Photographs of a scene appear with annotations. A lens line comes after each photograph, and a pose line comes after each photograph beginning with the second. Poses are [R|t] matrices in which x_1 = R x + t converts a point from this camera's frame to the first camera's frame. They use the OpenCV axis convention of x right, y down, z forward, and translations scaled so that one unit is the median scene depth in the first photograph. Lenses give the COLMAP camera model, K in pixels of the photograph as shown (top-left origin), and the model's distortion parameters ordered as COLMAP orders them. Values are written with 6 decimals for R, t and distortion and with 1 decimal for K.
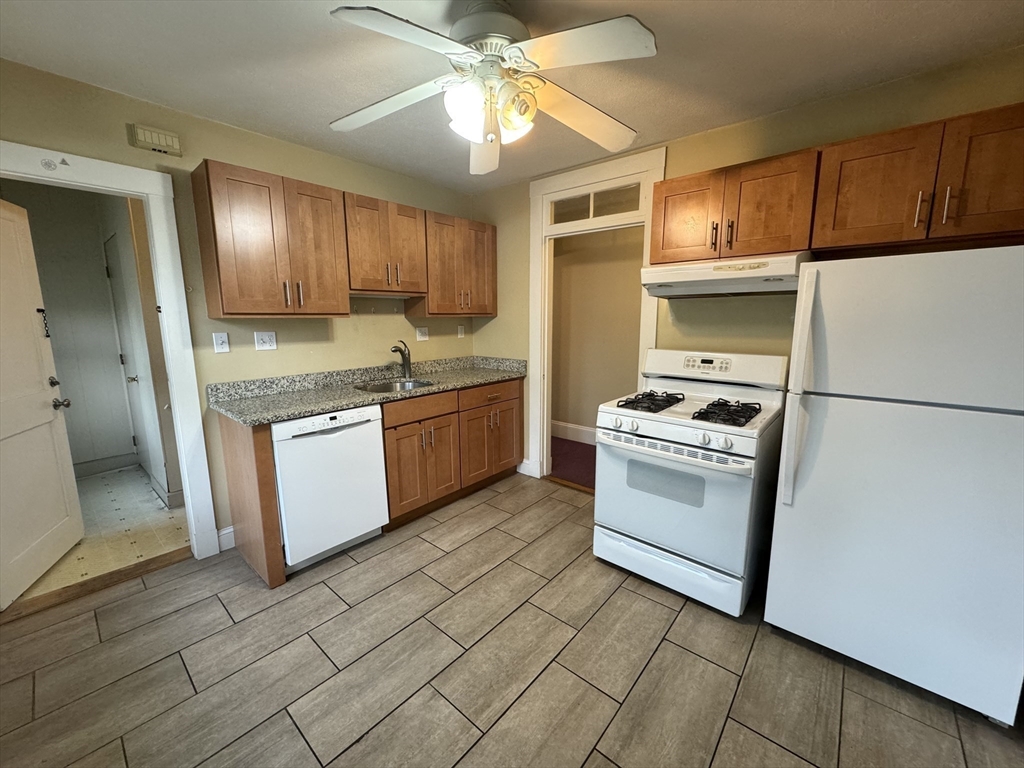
lens RADIAL K [[406.5, 0, 512.0], [0, 406.5, 384.0], [0, 0, 1]] dist [-0.002292, -0.000220]
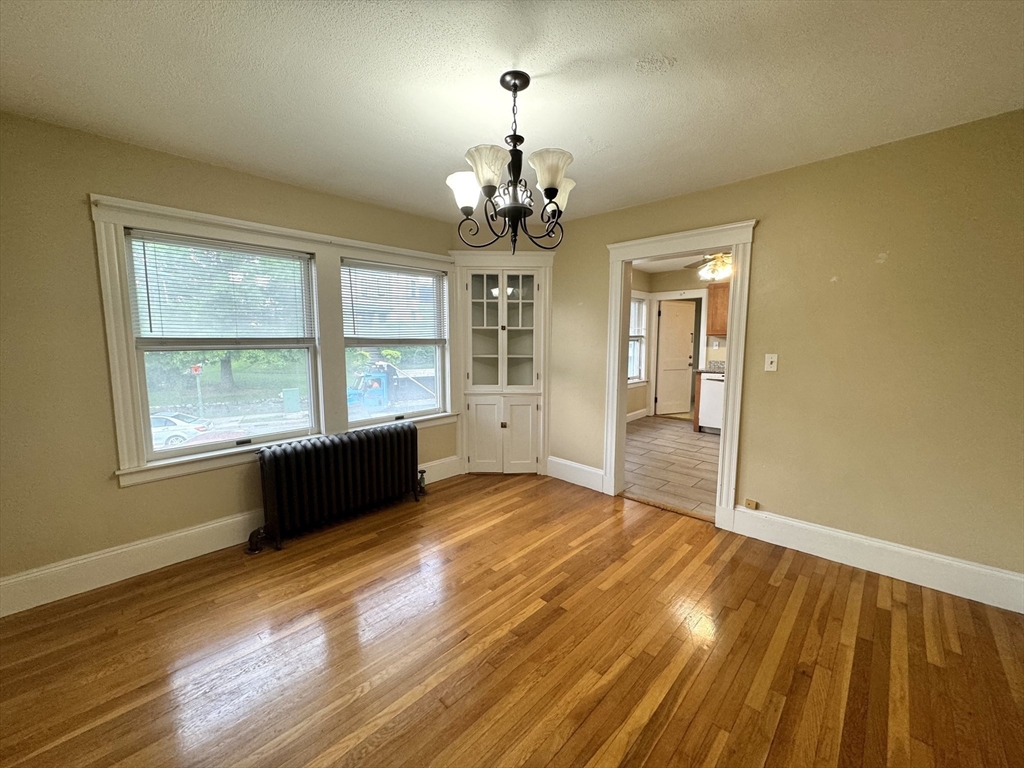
lens RADIAL K [[406.5, 0, 512.0], [0, 406.5, 384.0], [0, 0, 1]] dist [-0.002292, -0.000220]
pose [[-0.049944, 0.119389, -0.991591, 2.046377], [-0.163328, 0.978488, 0.126038, 0.028436], [0.985307, 0.168250, -0.029370, -0.197908]]
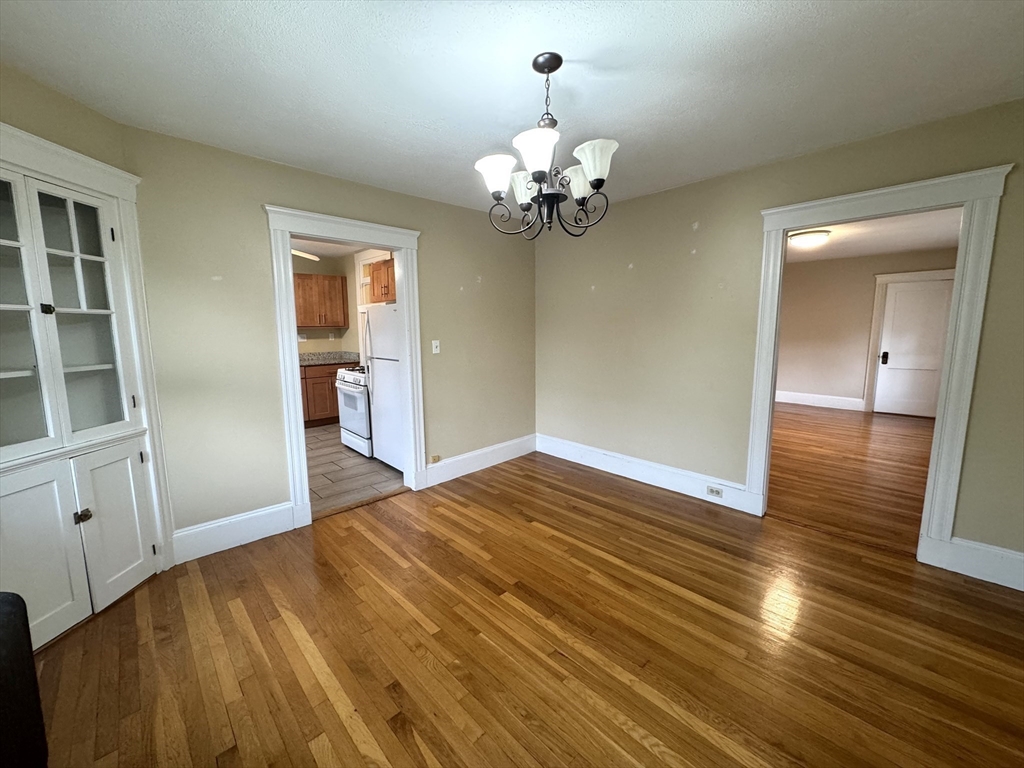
lens RADIAL K [[406.5, 0, 512.0], [0, 406.5, 384.0], [0, 0, 1]] dist [-0.002292, -0.000220]
pose [[0.995253, 0.008426, -0.096952, 1.282449], [-0.011118, 0.999566, -0.027267, 0.171594], [0.096681, 0.028215, 0.994915, -0.993370]]
